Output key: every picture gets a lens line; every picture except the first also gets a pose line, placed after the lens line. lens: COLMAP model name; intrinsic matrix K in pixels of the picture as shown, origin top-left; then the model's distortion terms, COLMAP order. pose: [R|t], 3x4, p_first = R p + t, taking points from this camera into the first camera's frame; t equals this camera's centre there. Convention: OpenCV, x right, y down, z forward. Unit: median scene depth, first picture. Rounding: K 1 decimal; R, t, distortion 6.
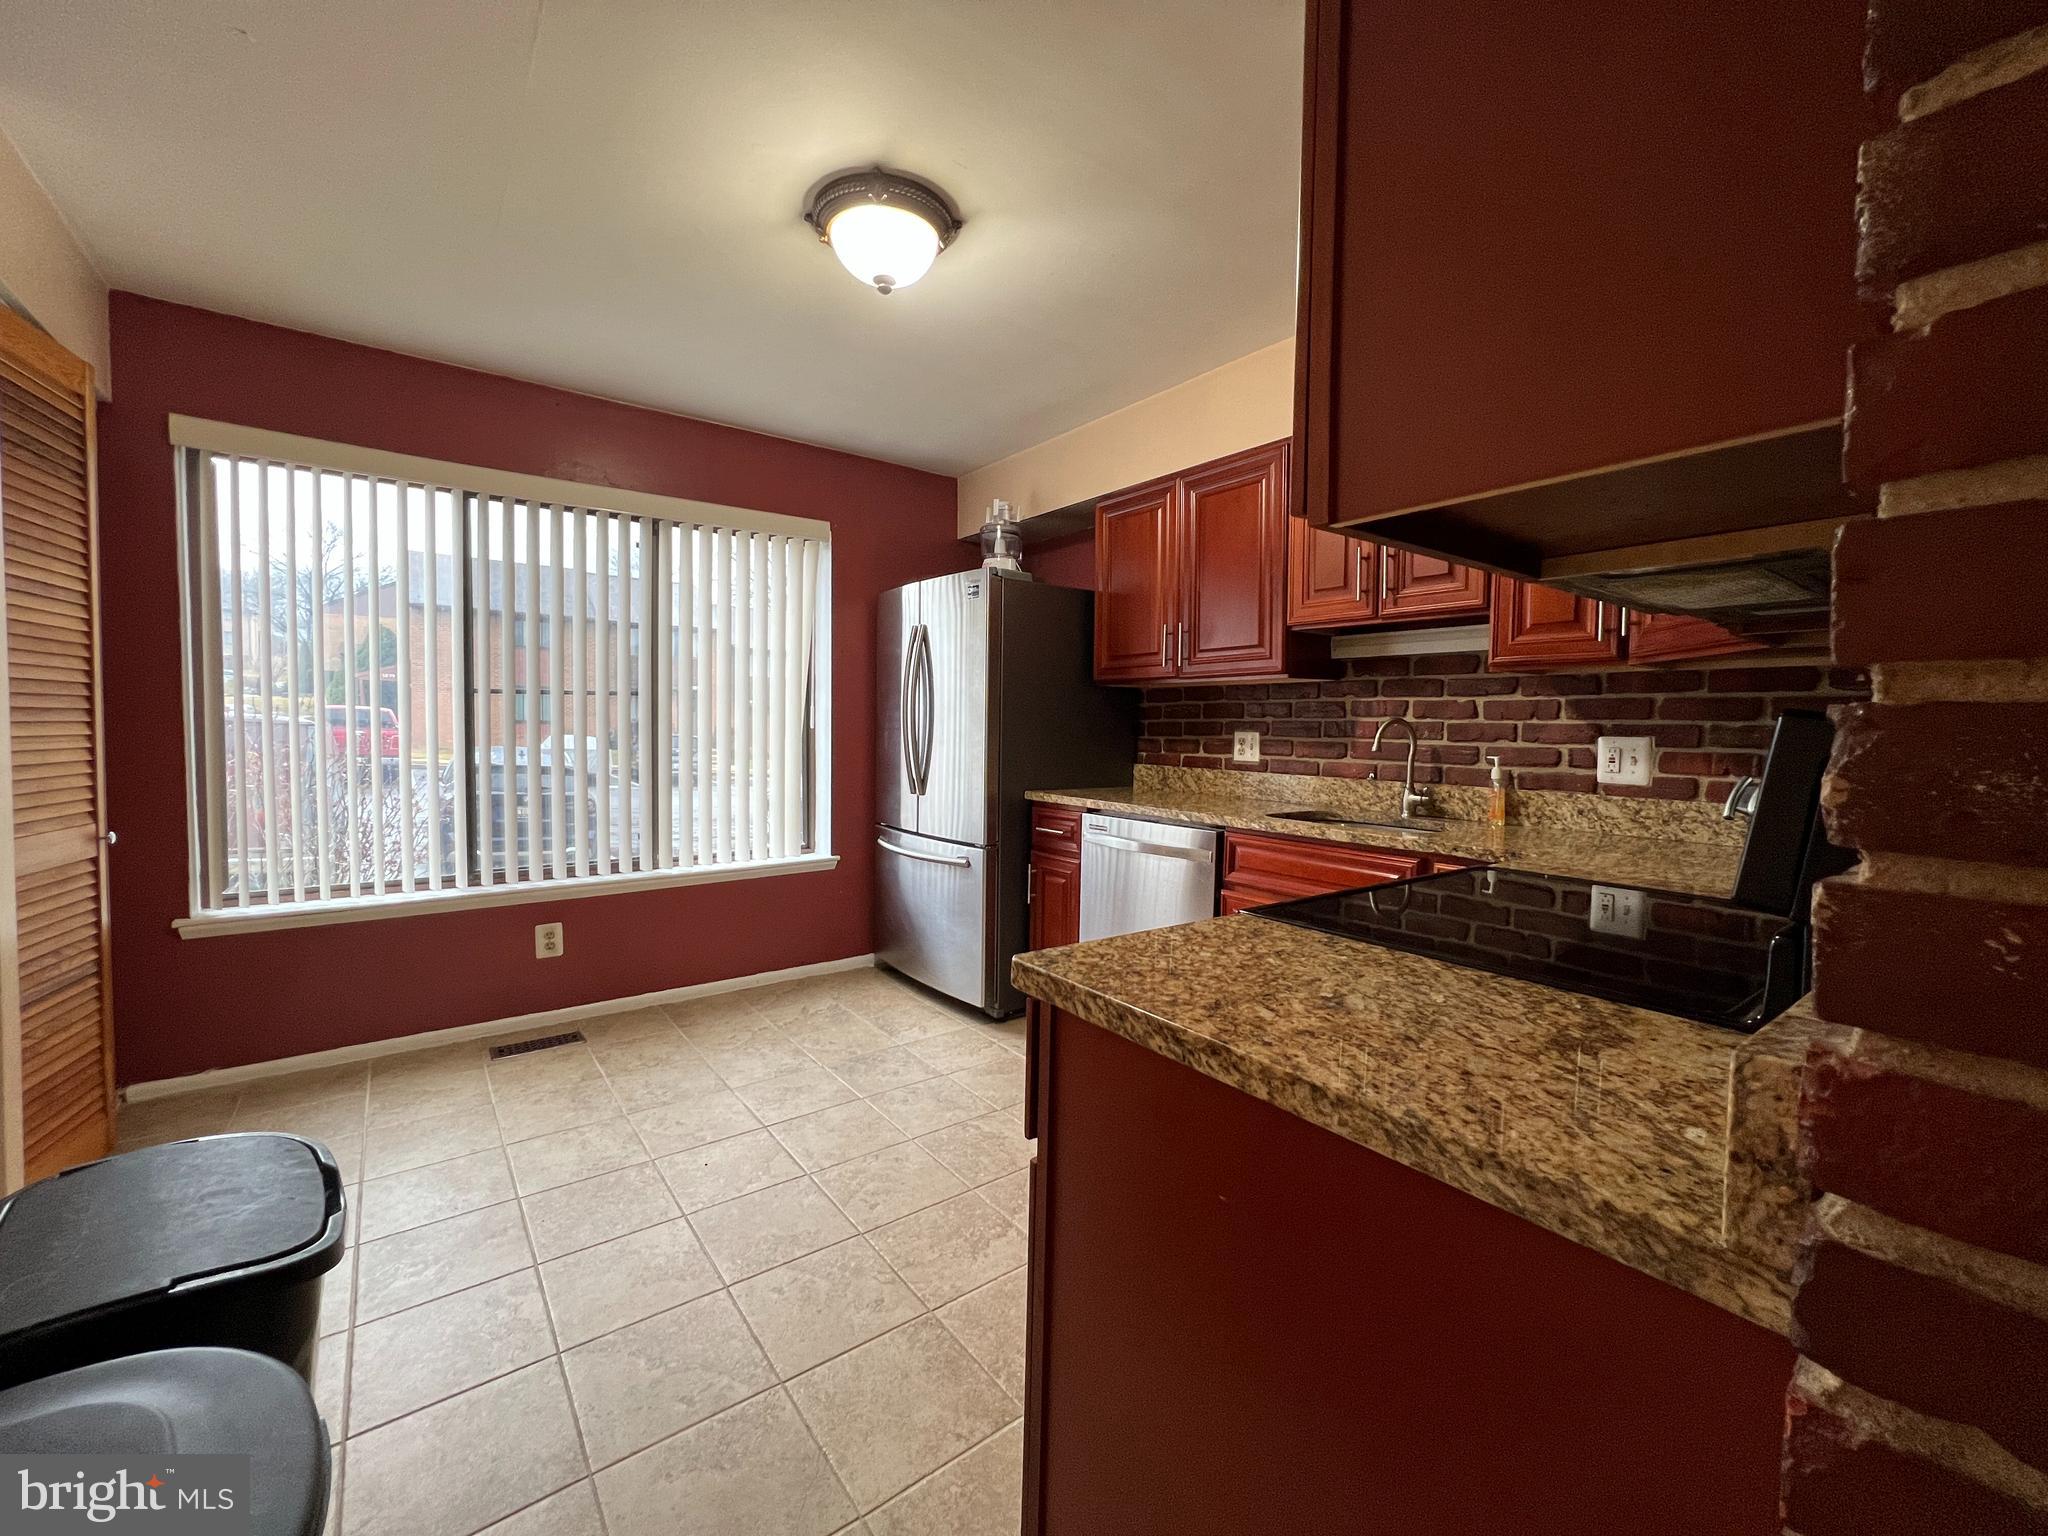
lens RADIAL K [[820.7, 0, 1014.4], [0, 820.7, 756.9], [0, 0, 1]] dist [0.001445, 0.000054]
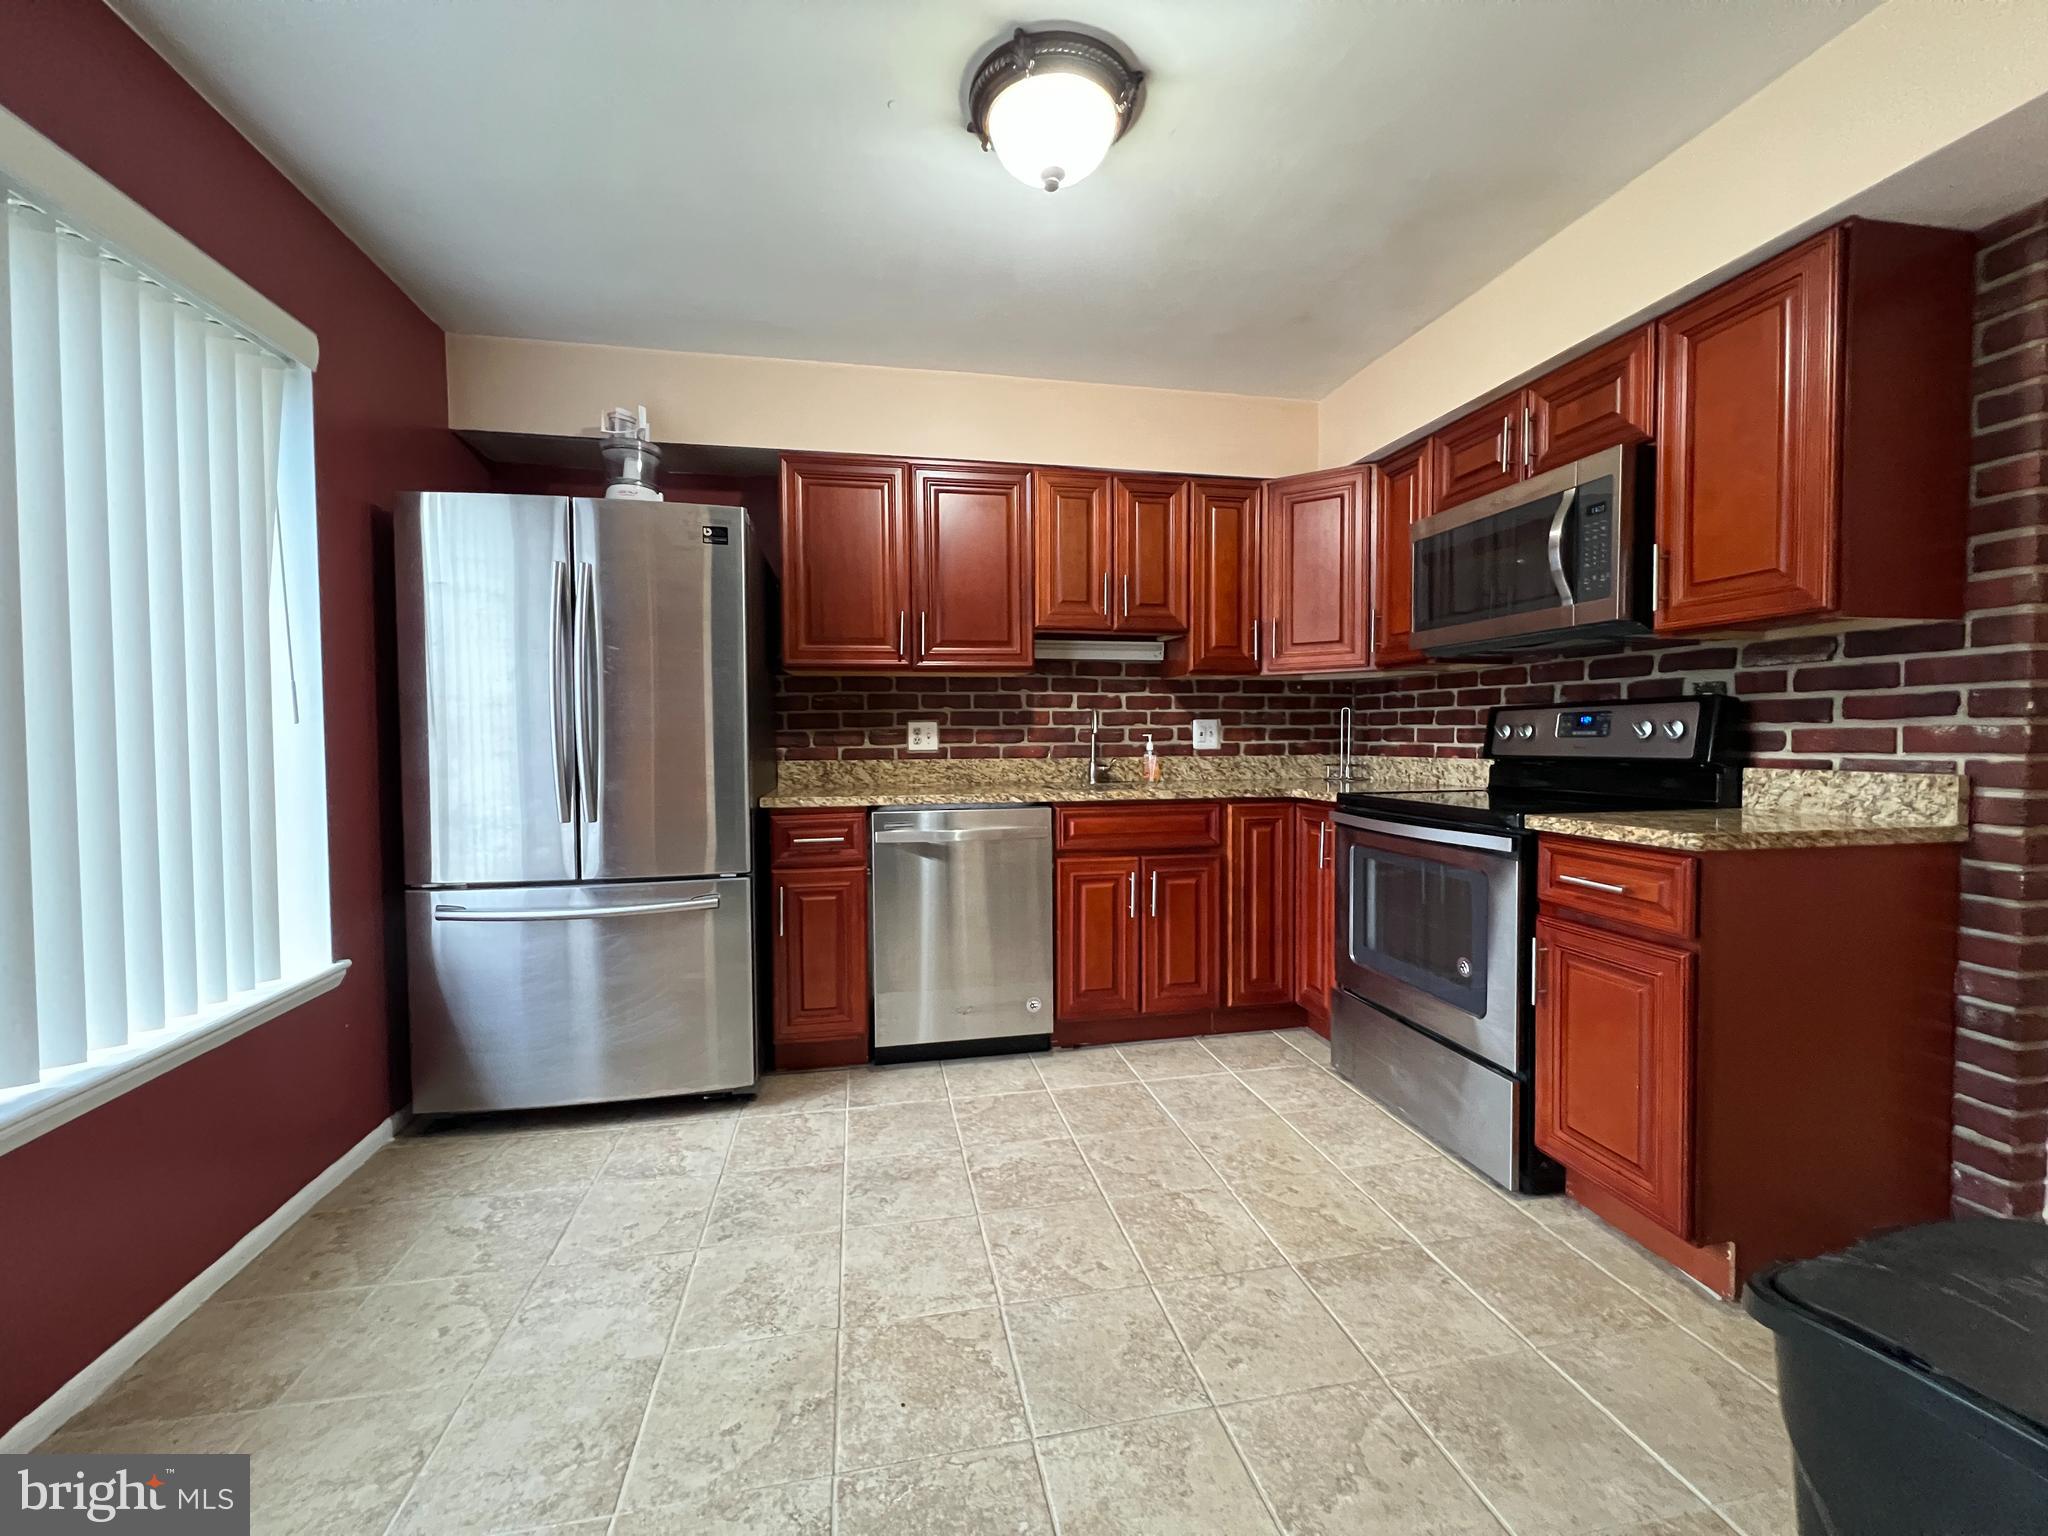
lens RADIAL K [[820.7, 0, 1014.4], [0, 820.7, 756.9], [0, 0, 1]] dist [0.001445, 0.000054]
pose [[0.437162, -0.042631, 0.898372, -0.720312], [0.048268, 0.998549, 0.023896, -0.006281], [-0.898087, 0.032916, 0.438585, 0.518095]]
